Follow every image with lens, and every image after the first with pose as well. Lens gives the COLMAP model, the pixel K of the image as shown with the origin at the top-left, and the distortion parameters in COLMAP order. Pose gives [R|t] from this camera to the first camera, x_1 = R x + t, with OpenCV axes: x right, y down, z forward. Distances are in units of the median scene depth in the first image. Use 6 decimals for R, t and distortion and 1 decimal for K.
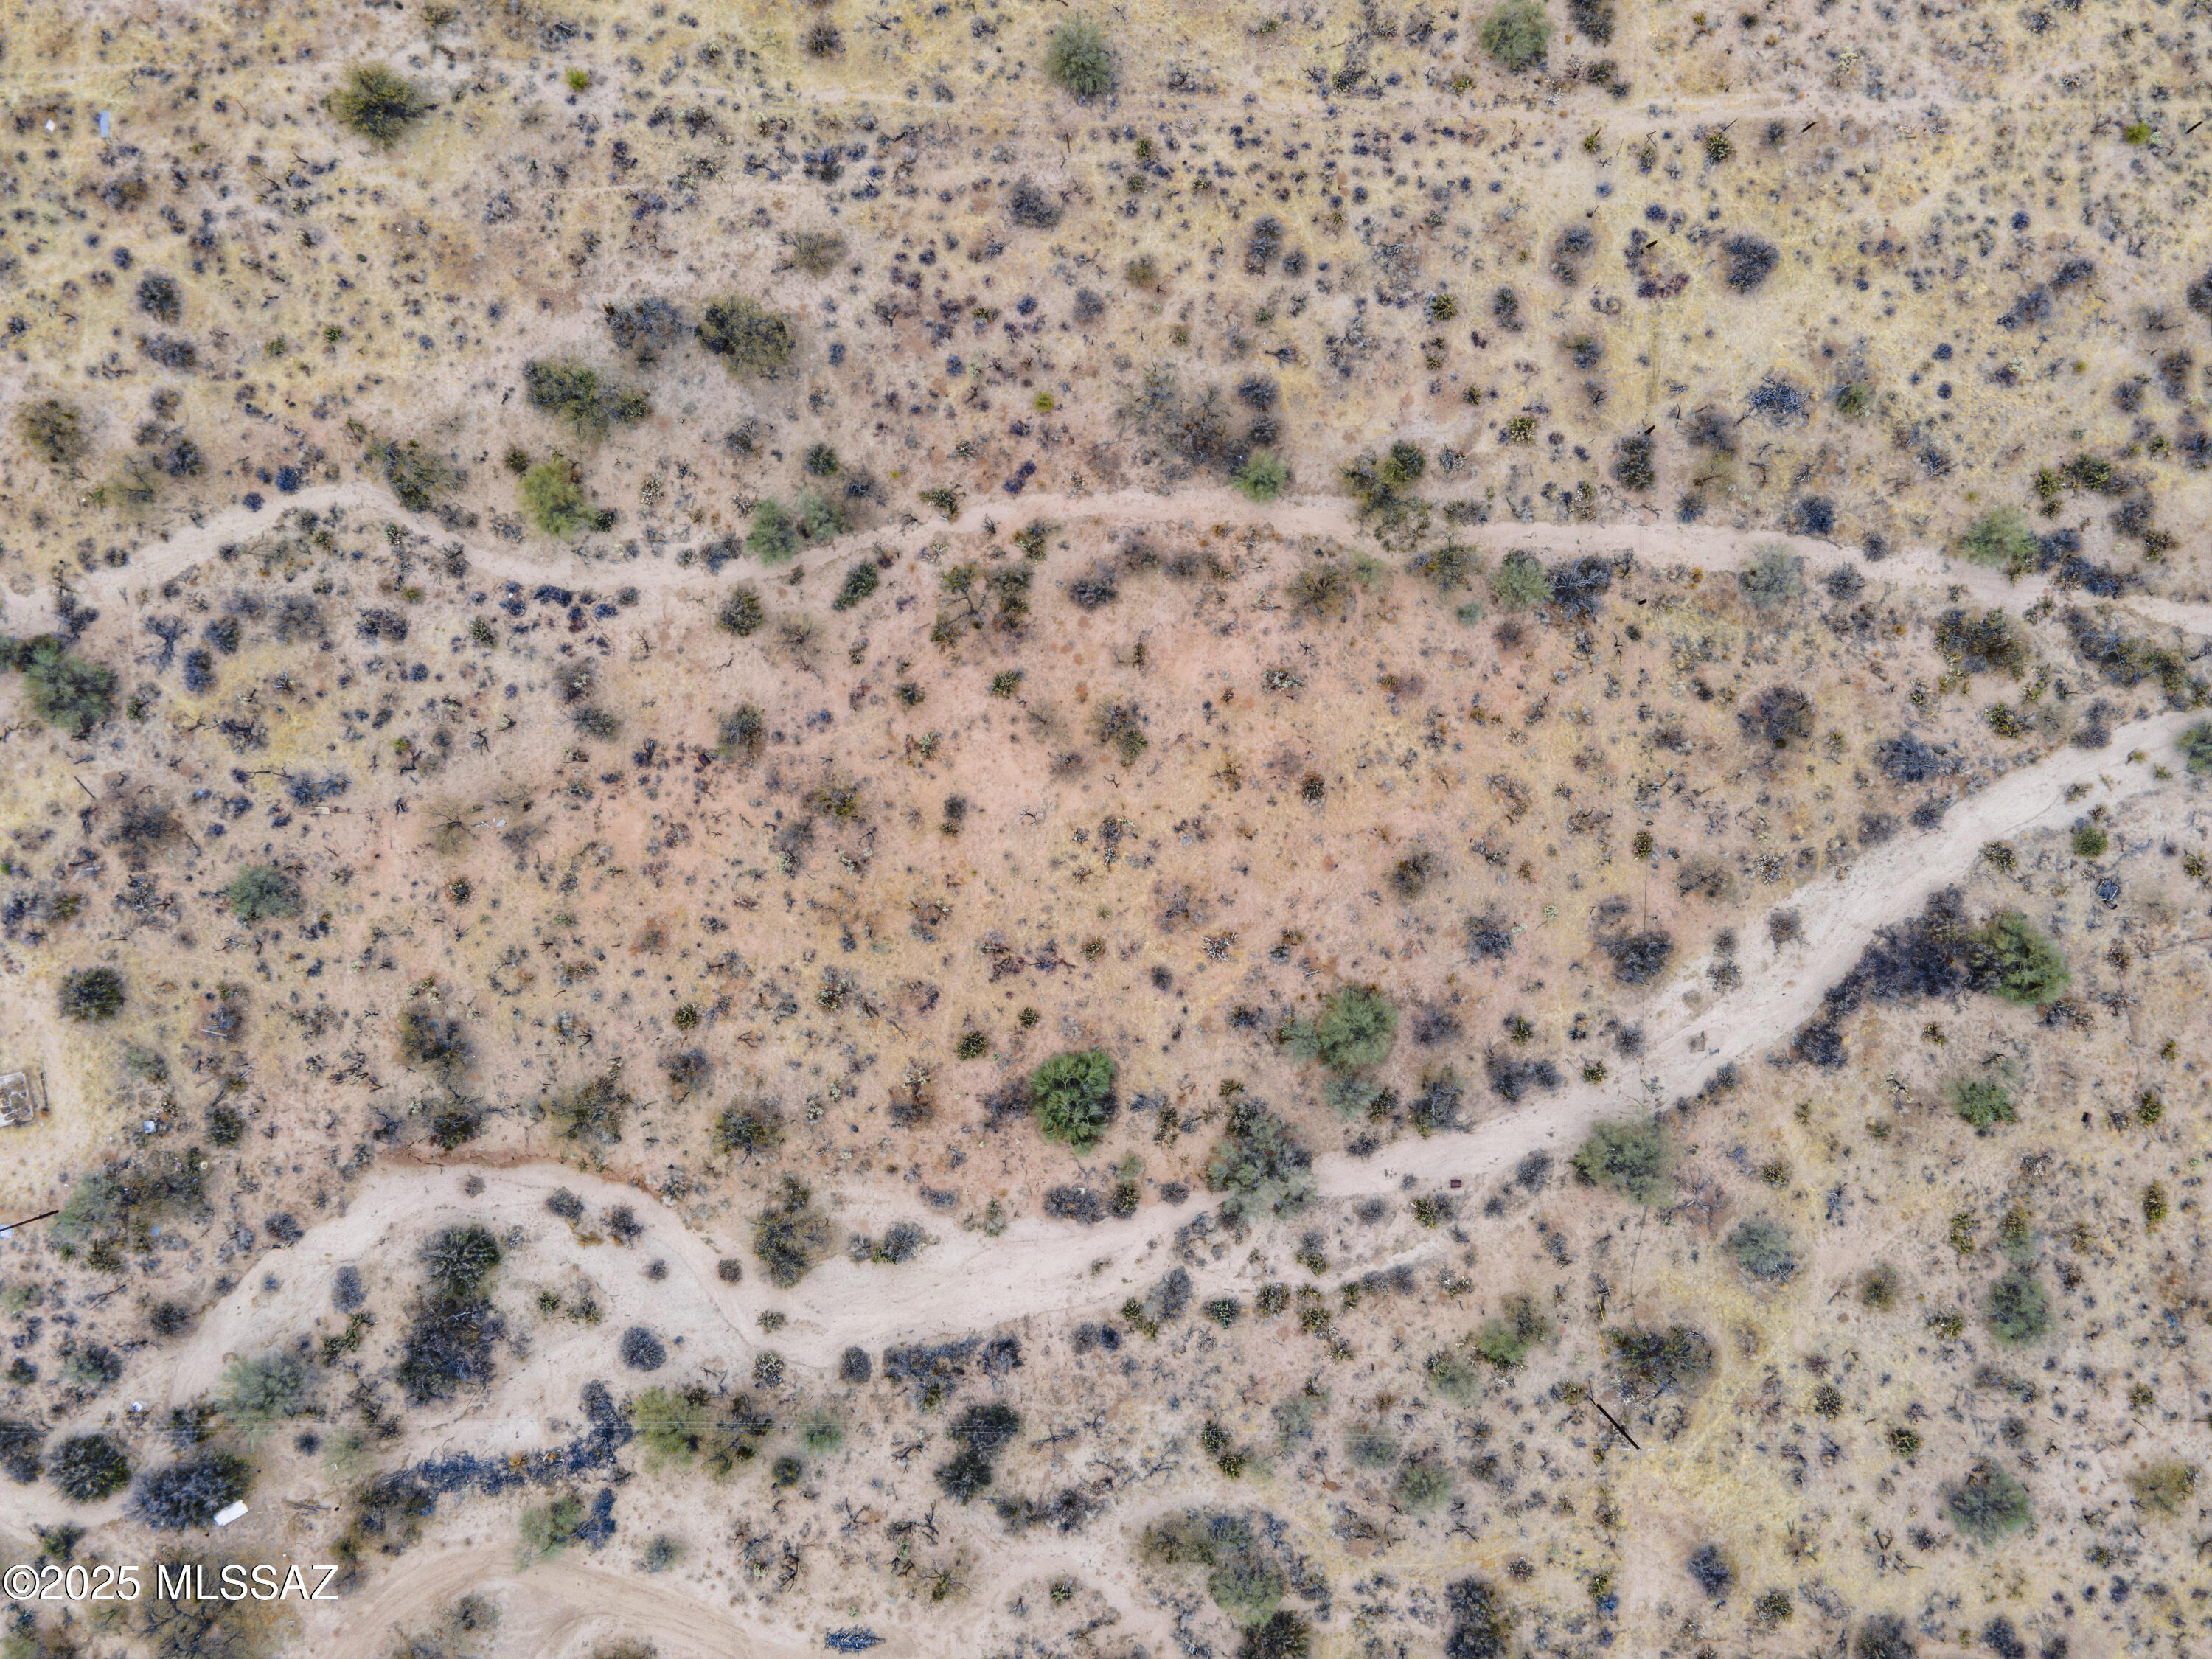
lens RADIAL K [[1607.2, 0, 1097.4], [0, 1607.2, 839.2], [0, 0, 1]] dist [0.005716, 0.070651]
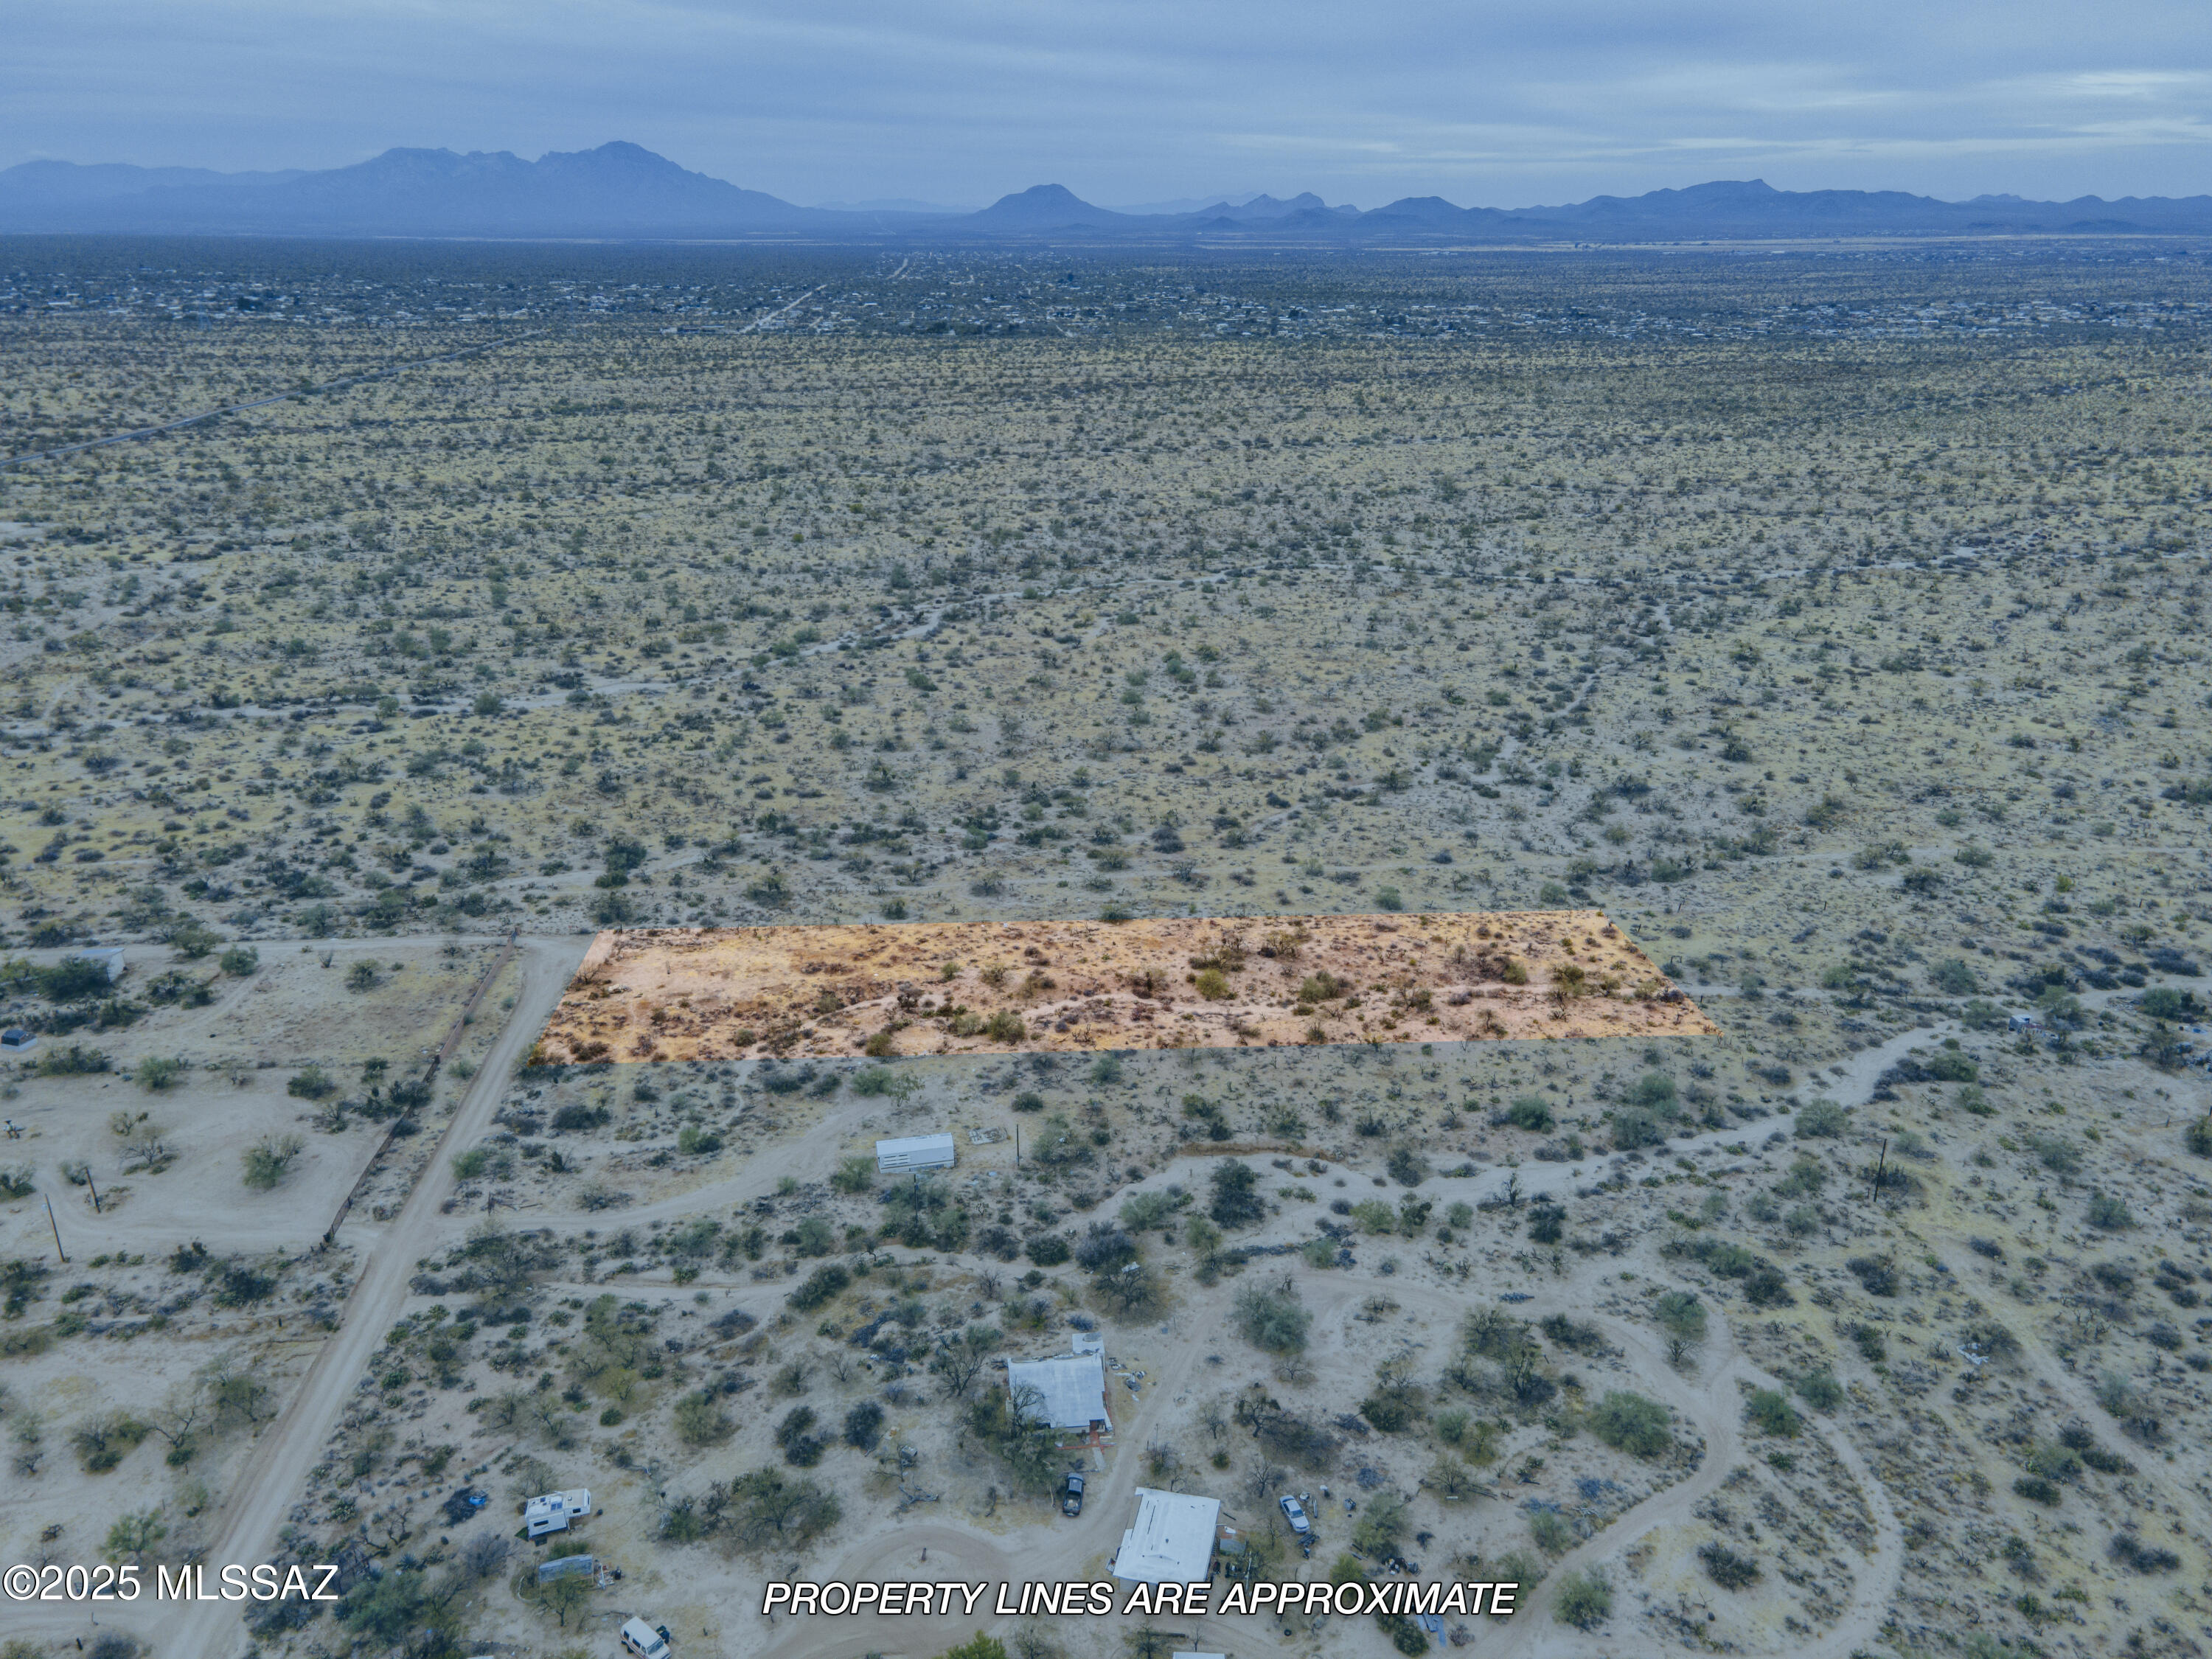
lens RADIAL K [[1625.3, 0, 1095.8], [0, 1625.3, 775.2], [0, 0, 1]] dist [0.031548, 0.004963]
pose [[0.995094, -0.013567, 0.098001, -0.713314], [0.096369, 0.357070, -0.929093, 1.765601], [-0.022388, 0.933979, 0.356625, -0.074923]]
